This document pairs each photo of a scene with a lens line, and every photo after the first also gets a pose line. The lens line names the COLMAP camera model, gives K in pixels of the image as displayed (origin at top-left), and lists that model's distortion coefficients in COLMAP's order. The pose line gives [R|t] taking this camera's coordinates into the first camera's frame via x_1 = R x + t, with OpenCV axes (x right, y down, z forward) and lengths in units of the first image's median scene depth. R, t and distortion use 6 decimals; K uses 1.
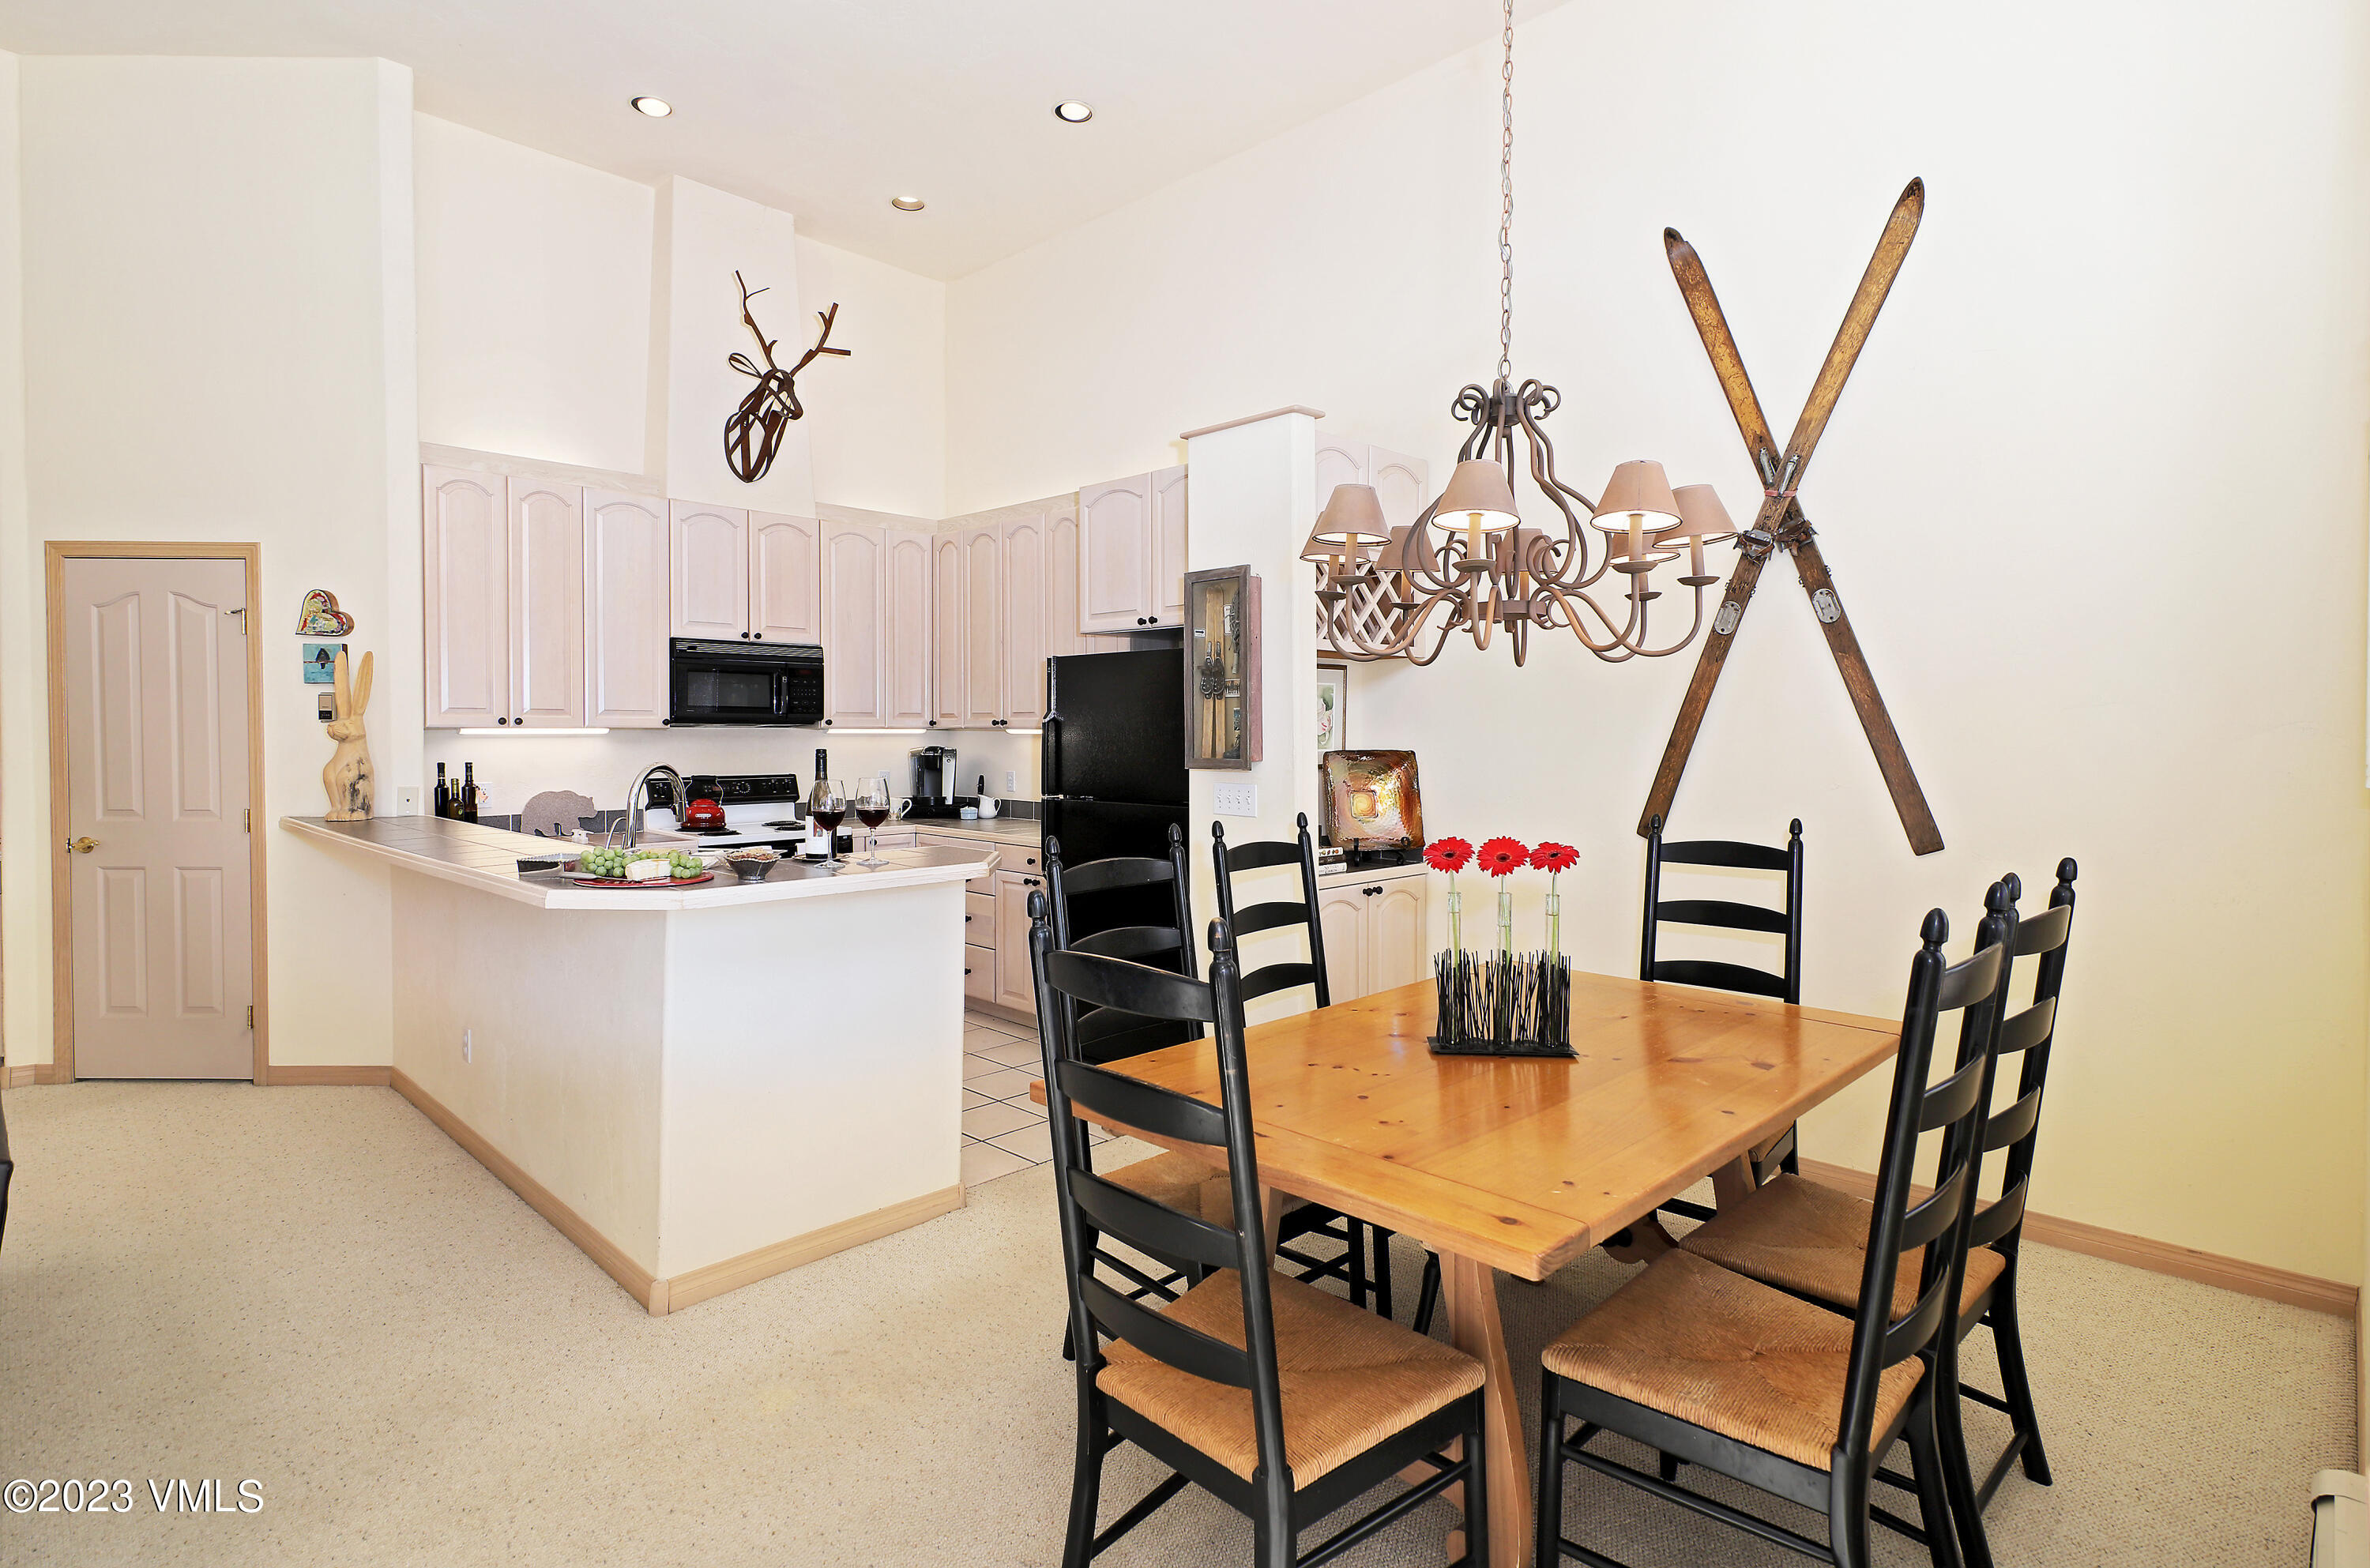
lens RADIAL K [[1200.8, 0, 1209.2], [0, 1200.8, 754.7], [0, 0, 1]] dist [0.003053, -0.000113]
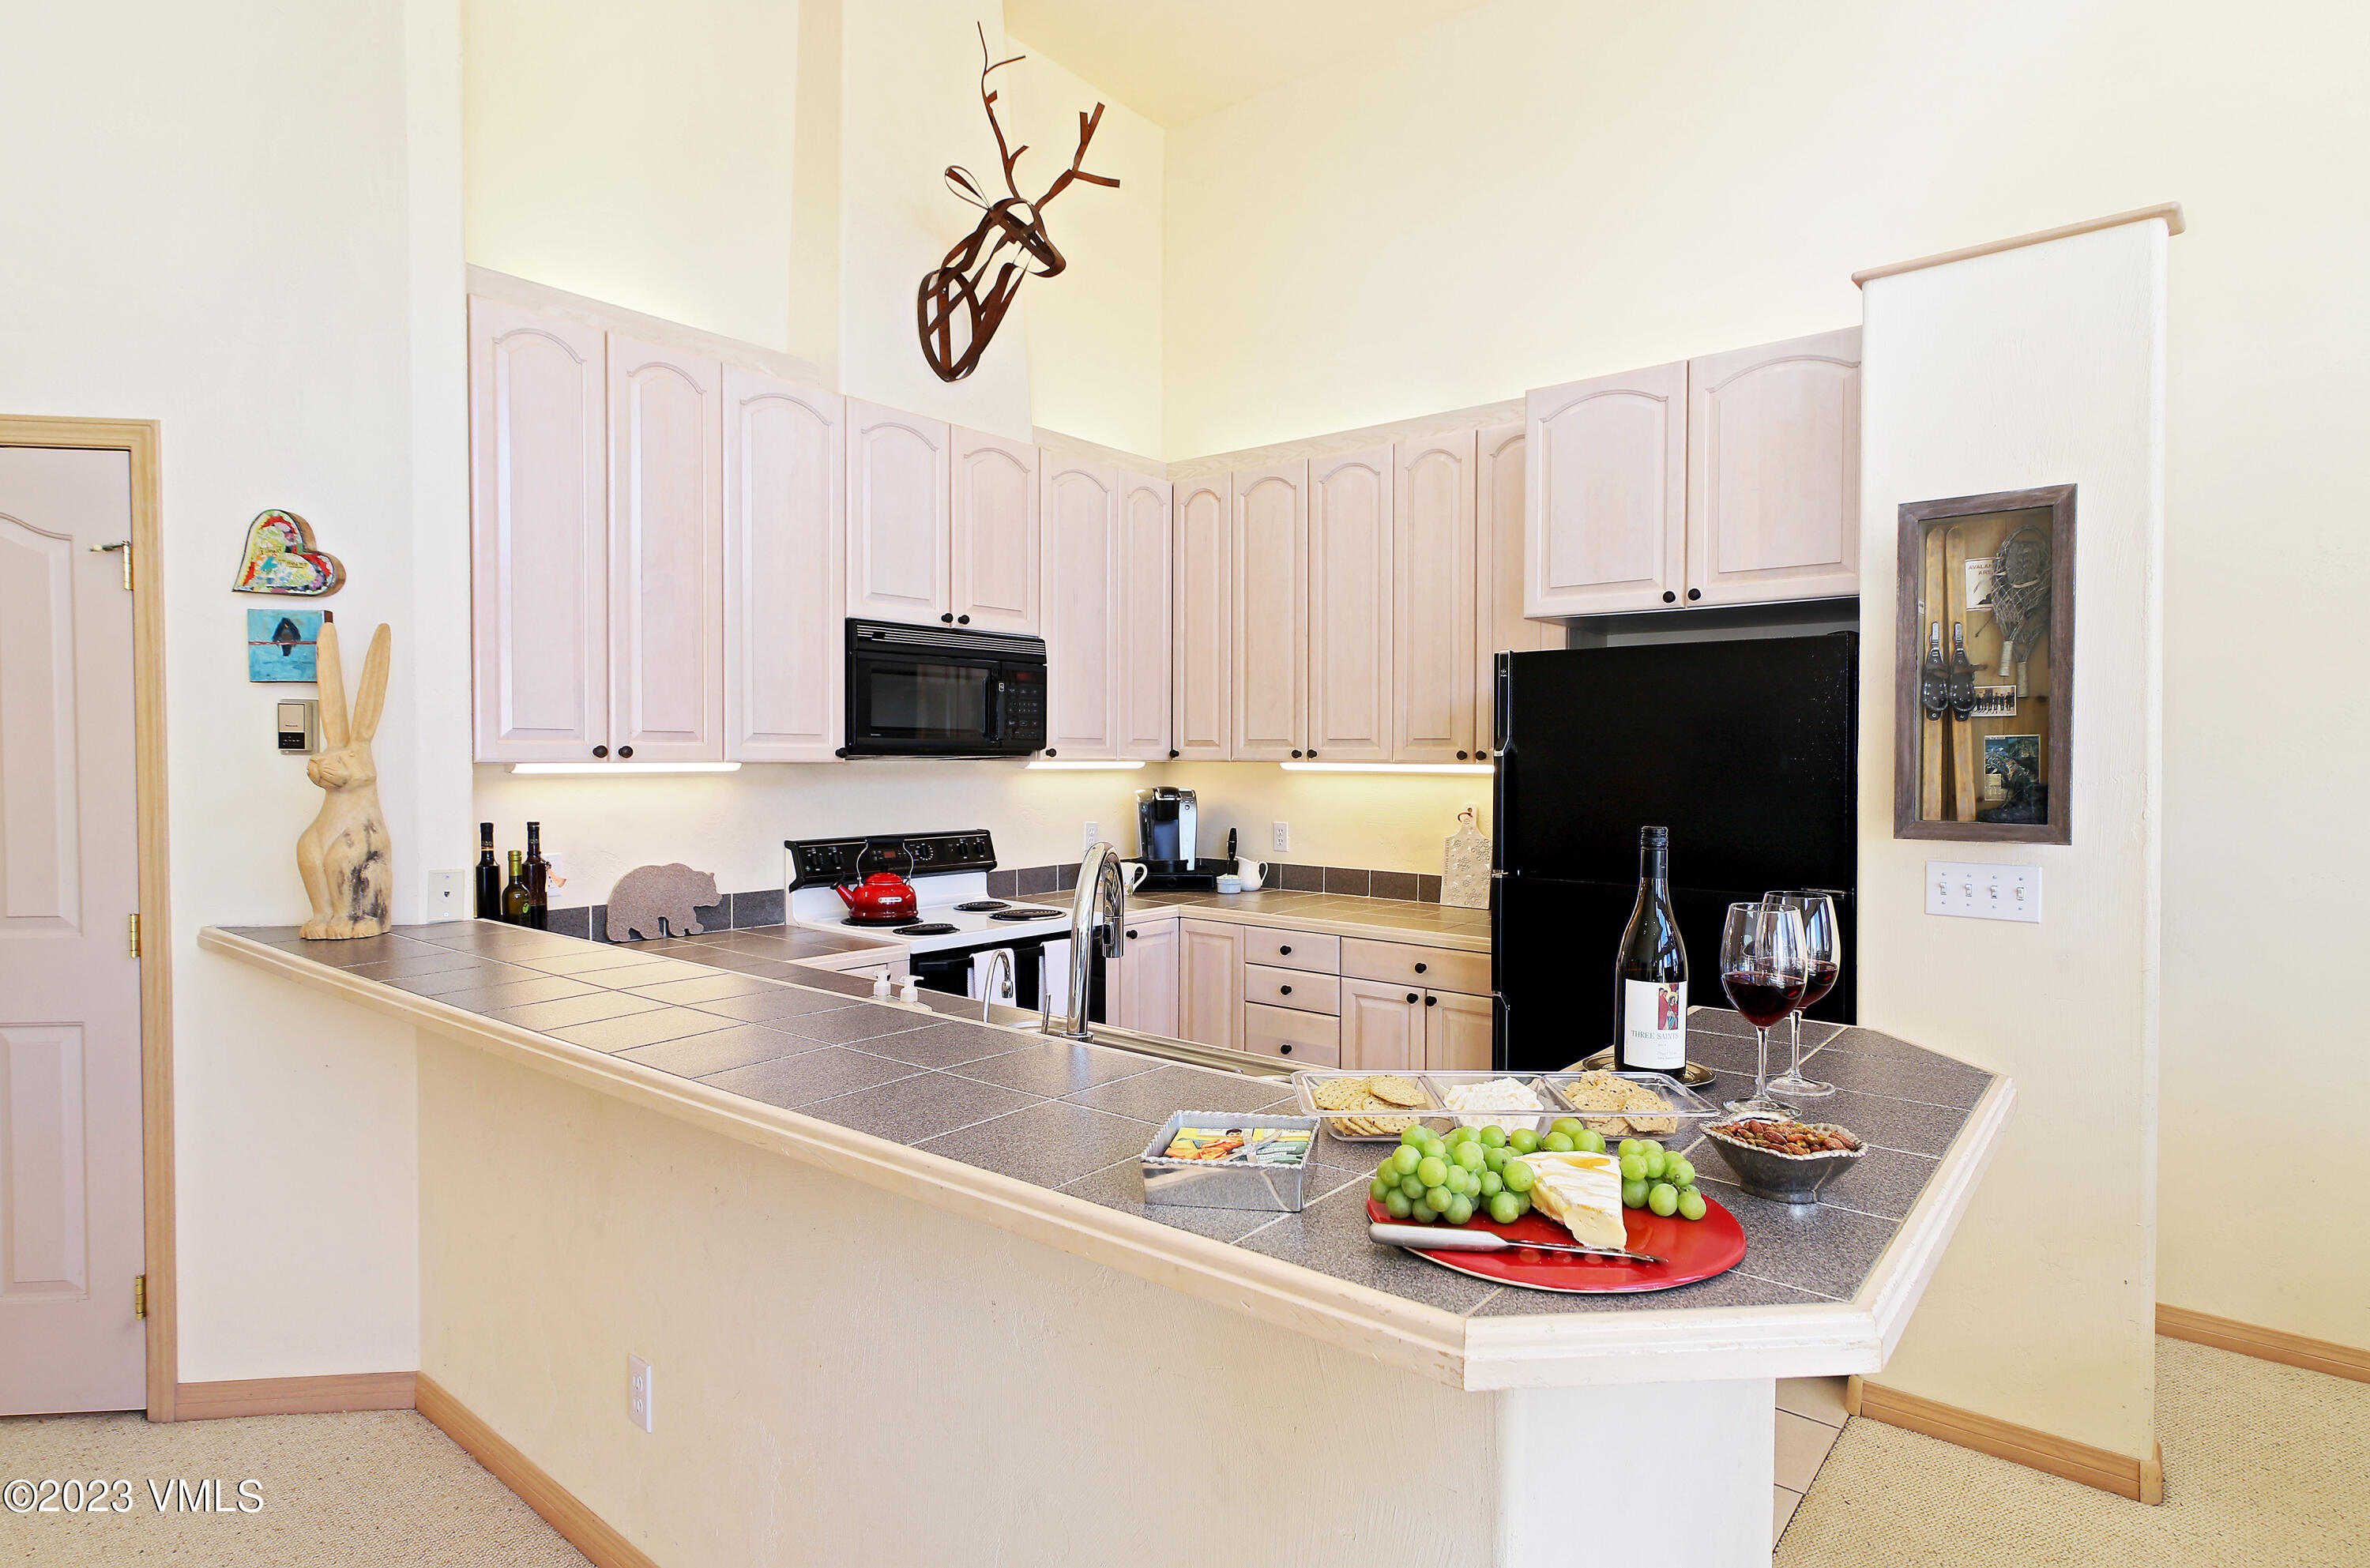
lens RADIAL K [[1200.8, 0, 1204.5], [0, 1200.8, 783.3], [0, 0, 1]] dist [0.003053, -0.000113]
pose [[0.994309, 0.000154, 0.106530, -0.370721], [-0.000597, 0.999991, 0.004120, -0.015681], [-0.106529, -0.004160, 0.994301, 0.401852]]
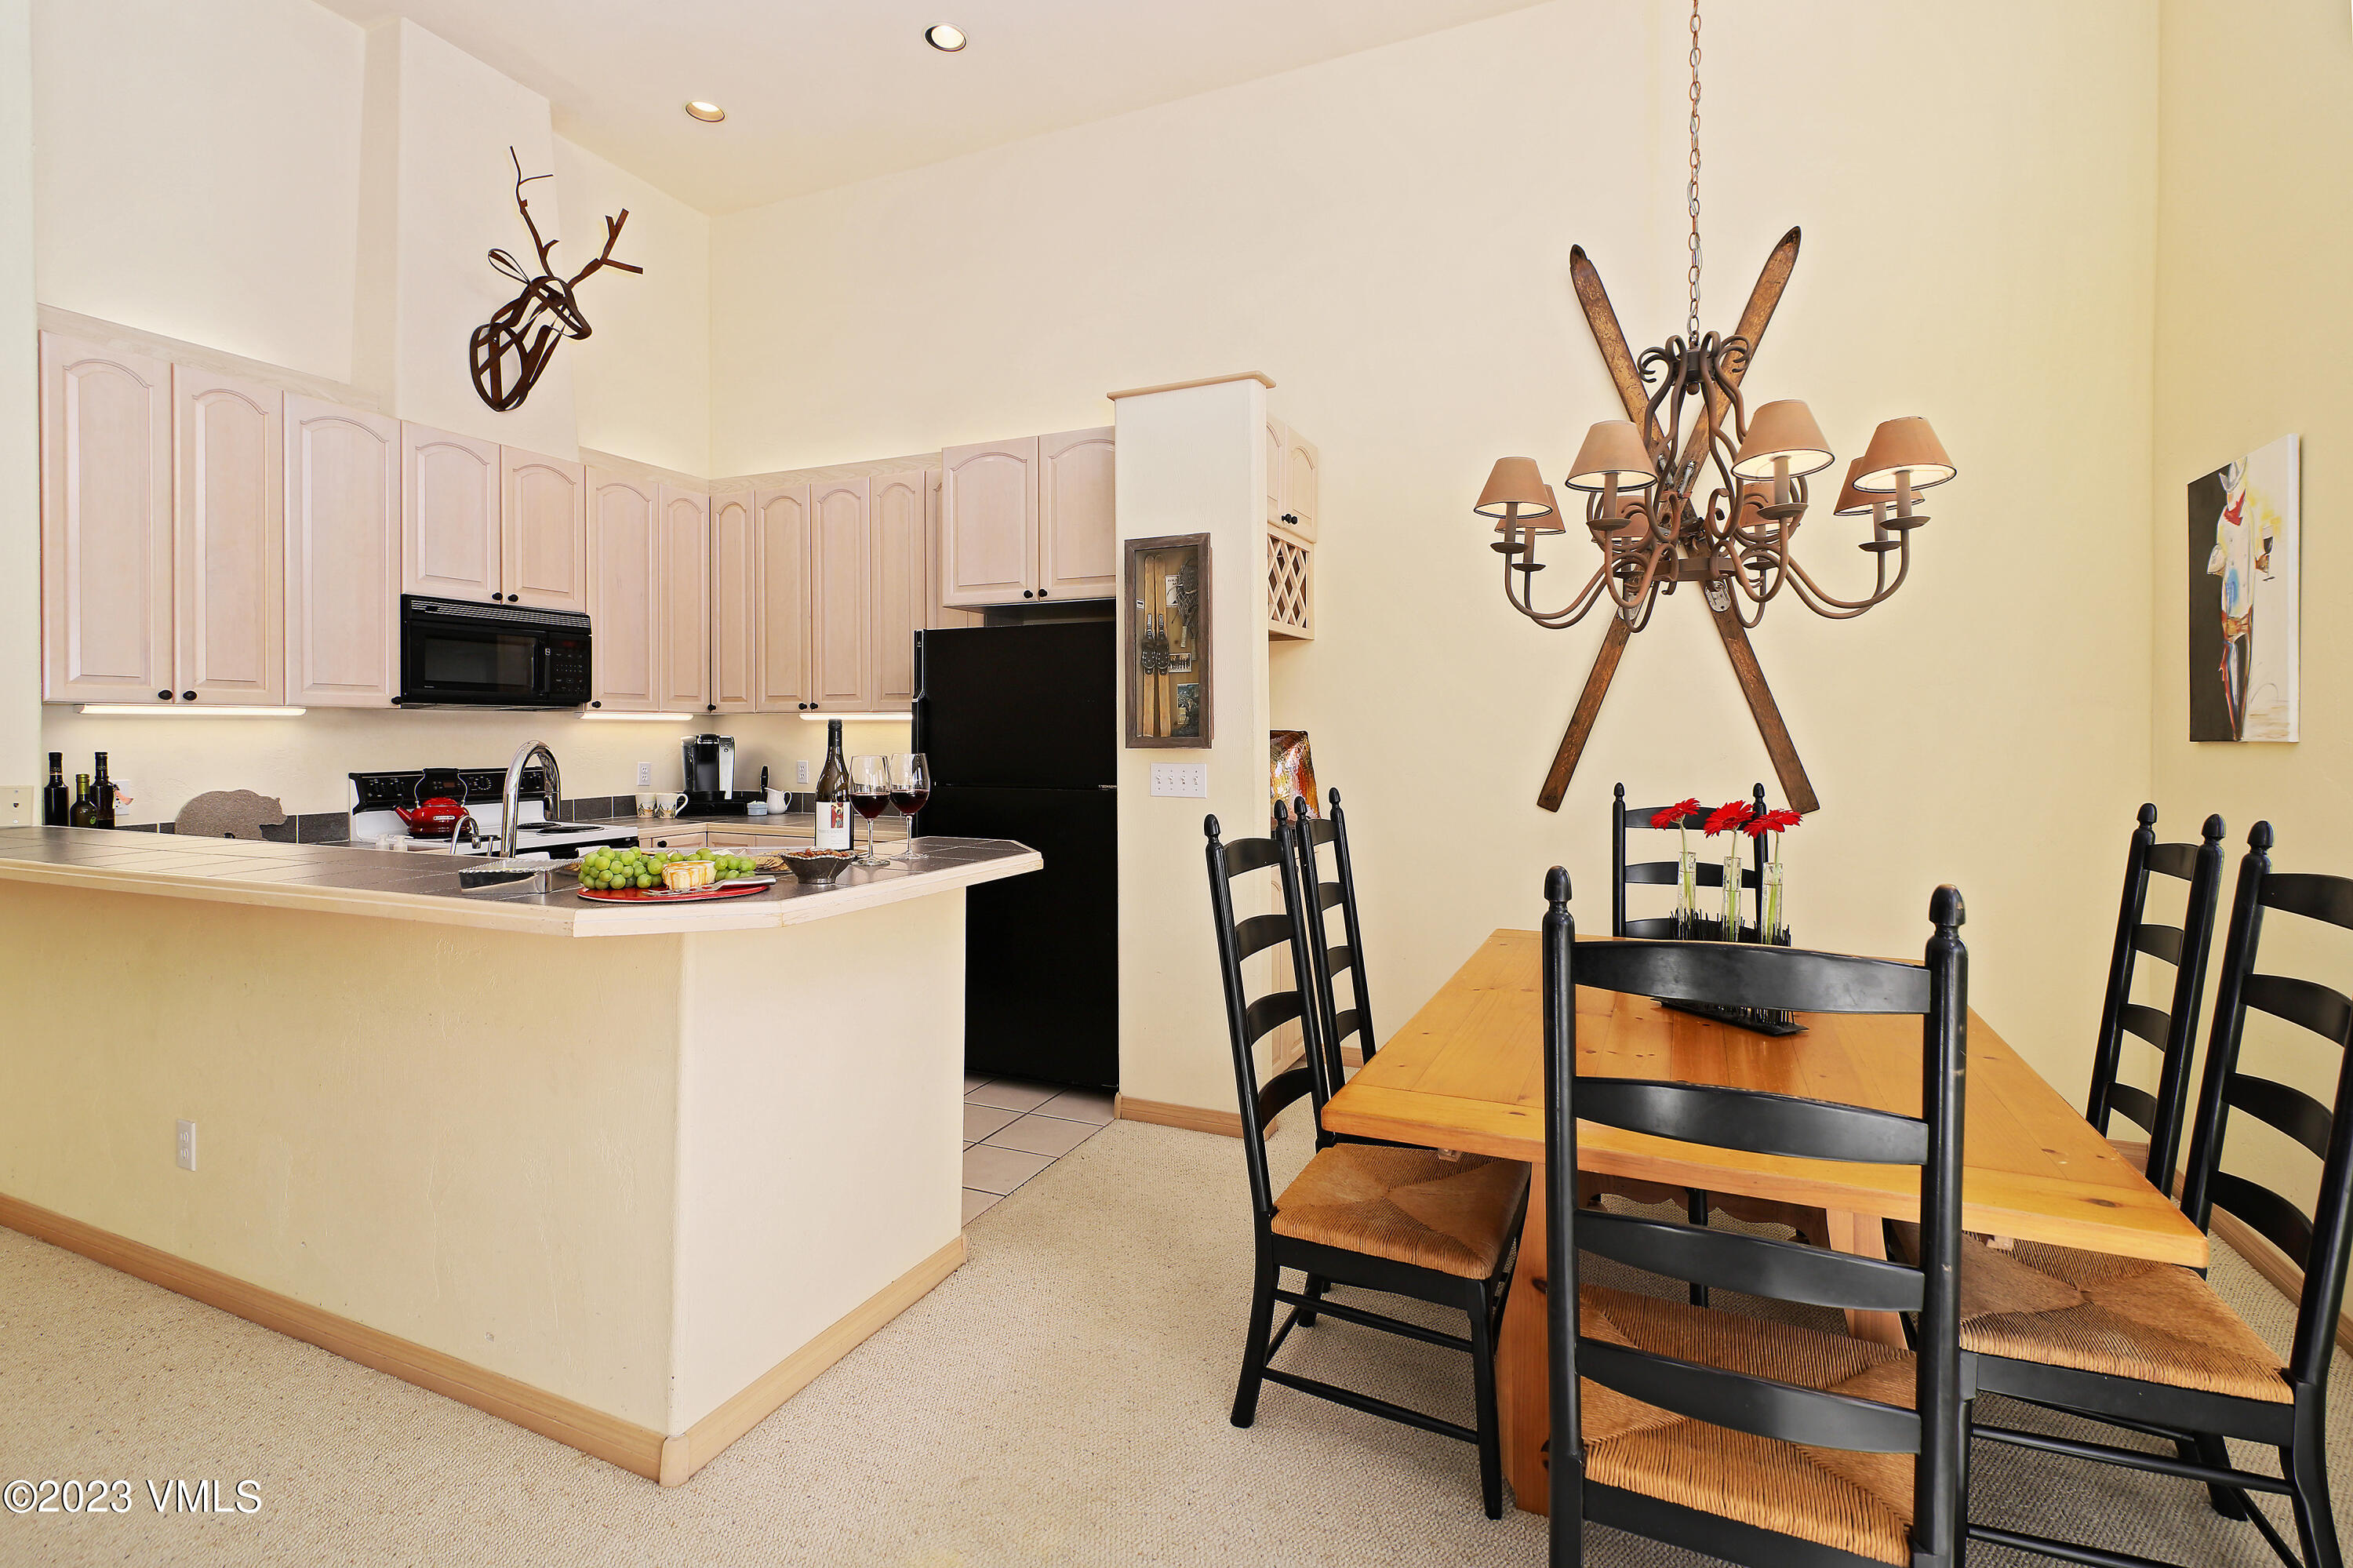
lens RADIAL K [[1102.5, 0, 1158.7], [0, 1102.5, 740.7], [0, 0, 1]] dist [0.007436, -0.001946]
pose [[0.939376, -0.004614, 0.342857, -0.258524], [0.009443, 0.999878, -0.012417, 0.014682], [-0.342758, 0.014902, 0.939305, 0.162018]]
